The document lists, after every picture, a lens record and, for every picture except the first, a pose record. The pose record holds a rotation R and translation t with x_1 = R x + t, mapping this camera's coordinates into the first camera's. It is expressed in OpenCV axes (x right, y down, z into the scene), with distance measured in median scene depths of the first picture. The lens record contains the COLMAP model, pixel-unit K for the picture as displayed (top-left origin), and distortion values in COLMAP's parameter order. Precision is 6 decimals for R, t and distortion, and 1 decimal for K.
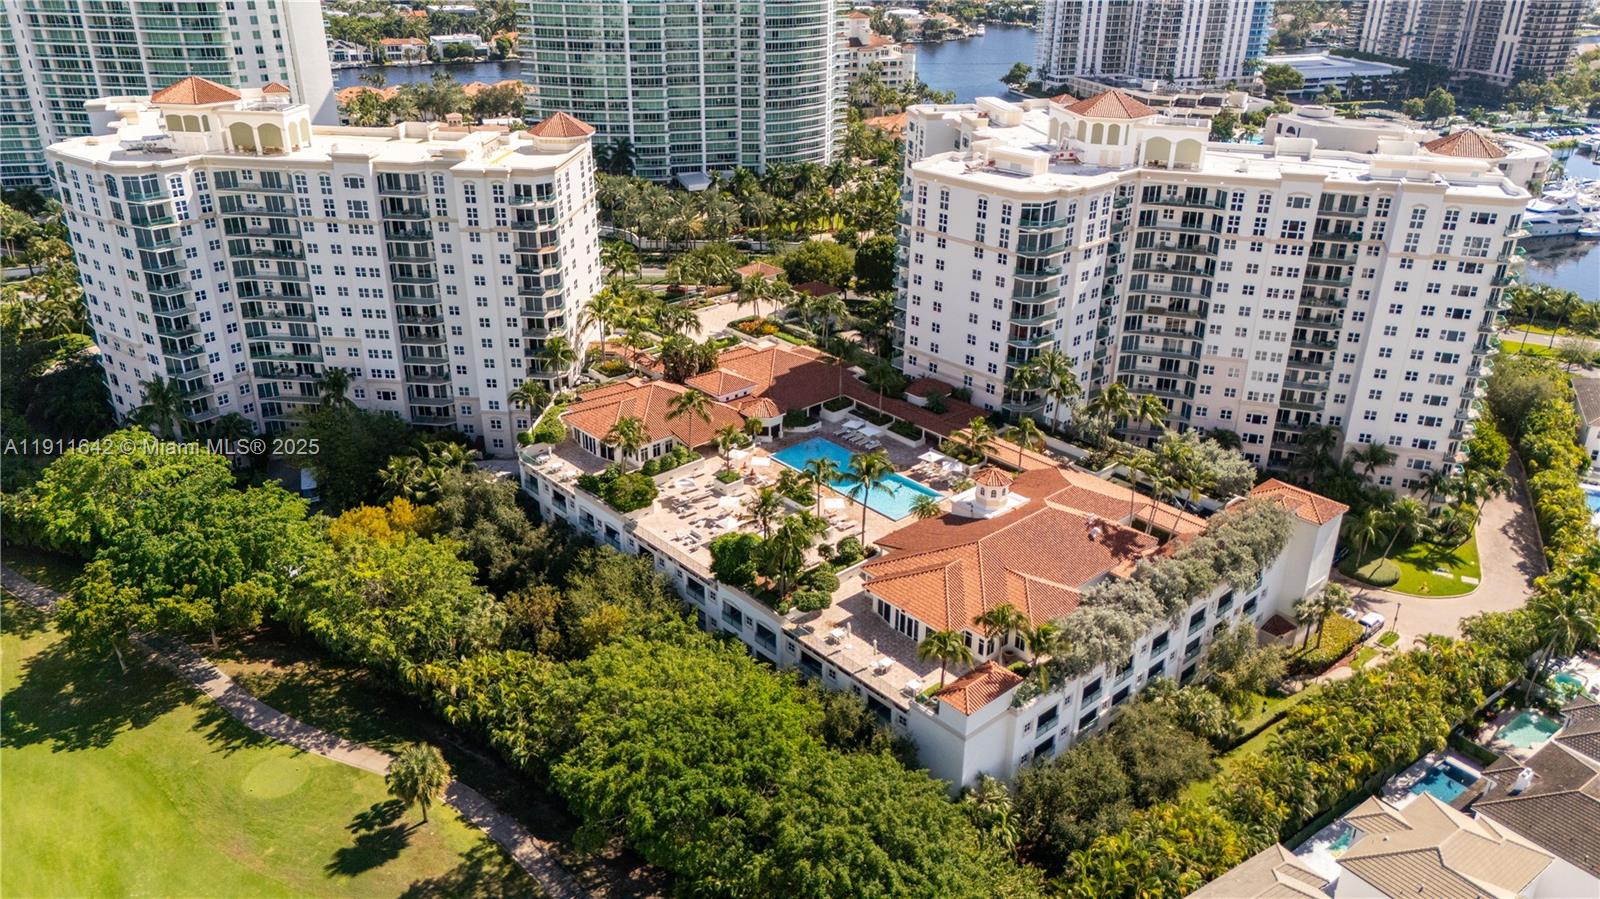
lens RADIAL K [[1167.4, 0, 795.6], [0, 1167.4, 451.7], [0, 0, 1]] dist [0.030485, -0.025356]
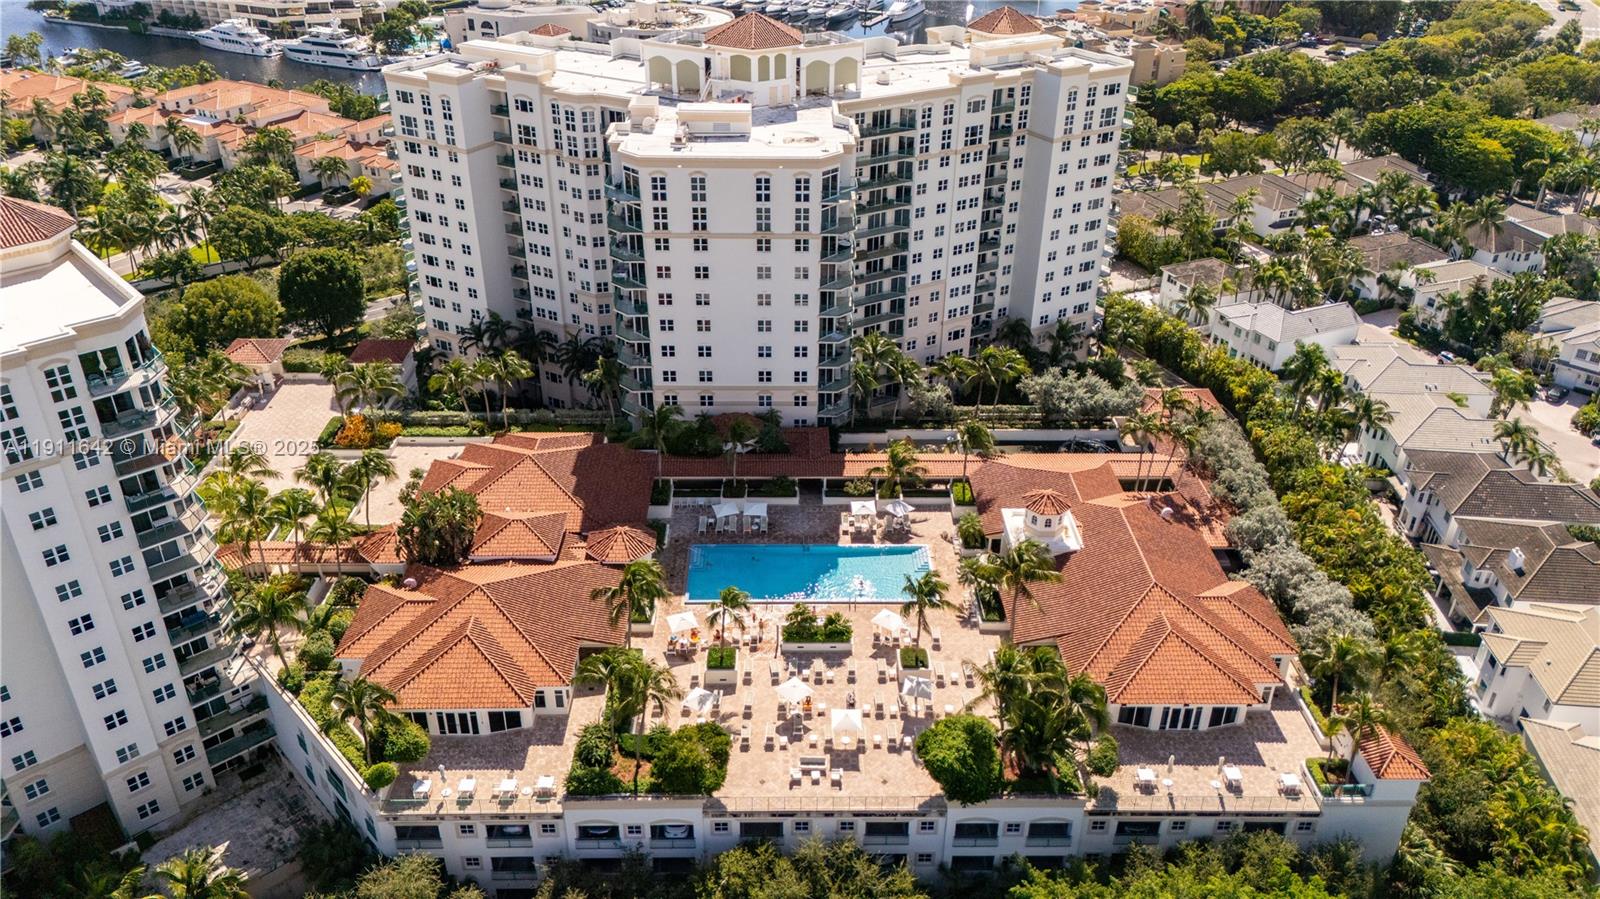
lens RADIAL K [[1167.4, 0, 798.3], [0, 1167.4, 453.4], [0, 0, 1]] dist [0.030485, -0.025356]
pose [[0.658927, -0.378867, 0.649827, -0.375259], [0.318807, 0.923127, 0.214937, -0.194740], [-0.681306, 0.065541, 0.729059, 0.406958]]
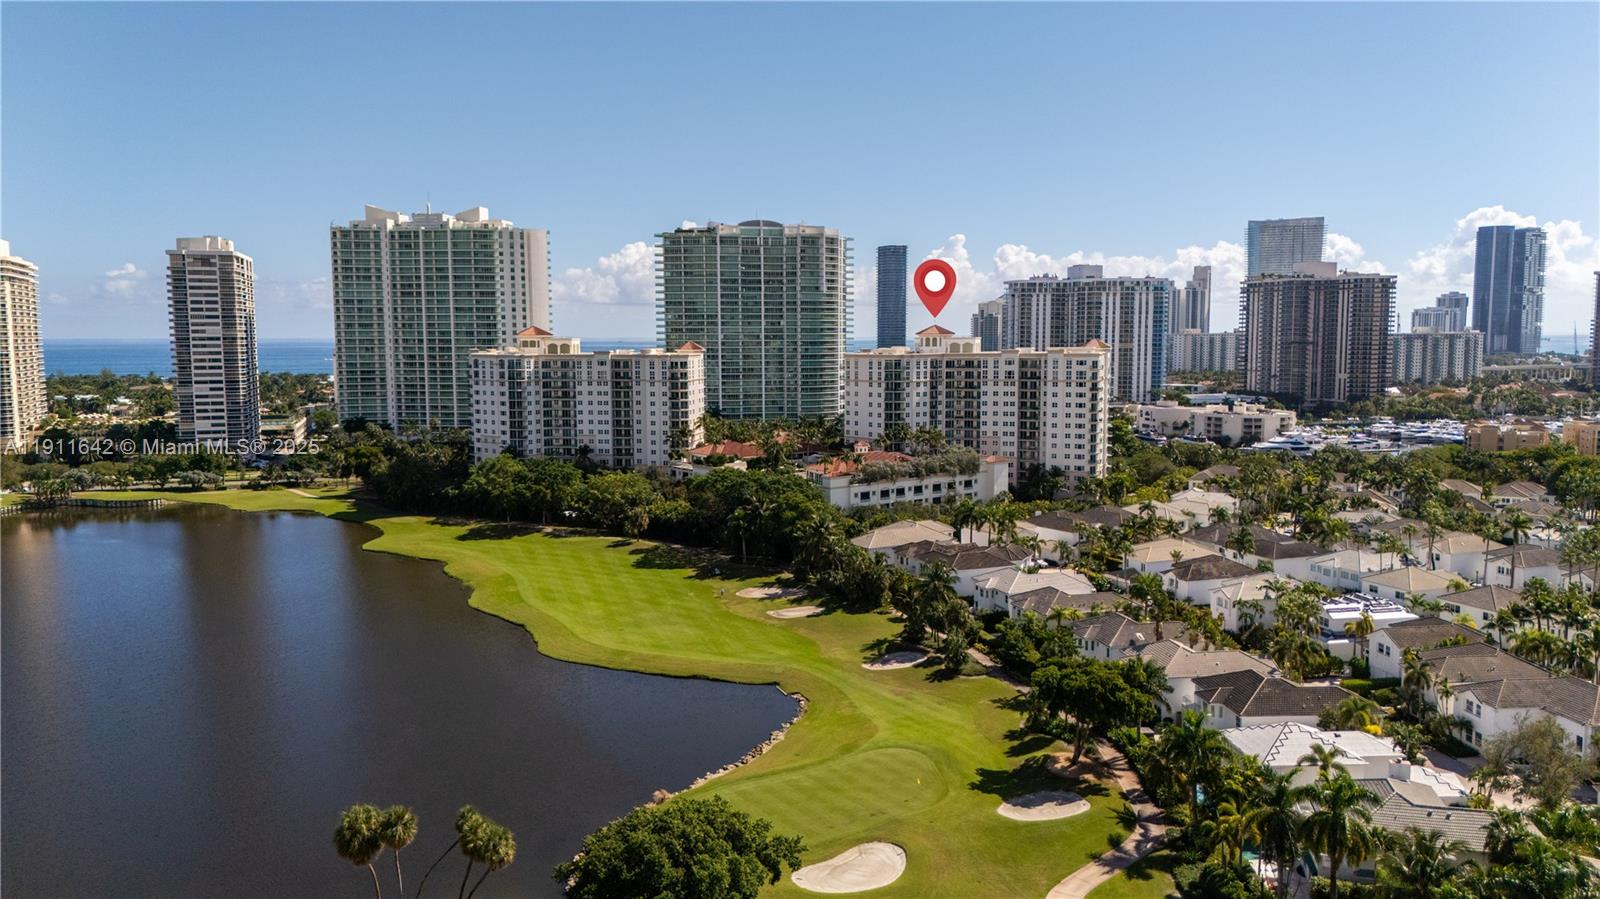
lens RADIAL K [[1167.4, 0, 794.4], [0, 1167.4, 452.2], [0, 0, 1]] dist [0.030485, -0.025356]
pose [[0.997648, -0.007428, -0.068138, 0.156525], [-0.015814, 0.942344, -0.334272, 0.694215], [0.066693, 0.334563, 0.940010, -1.072649]]
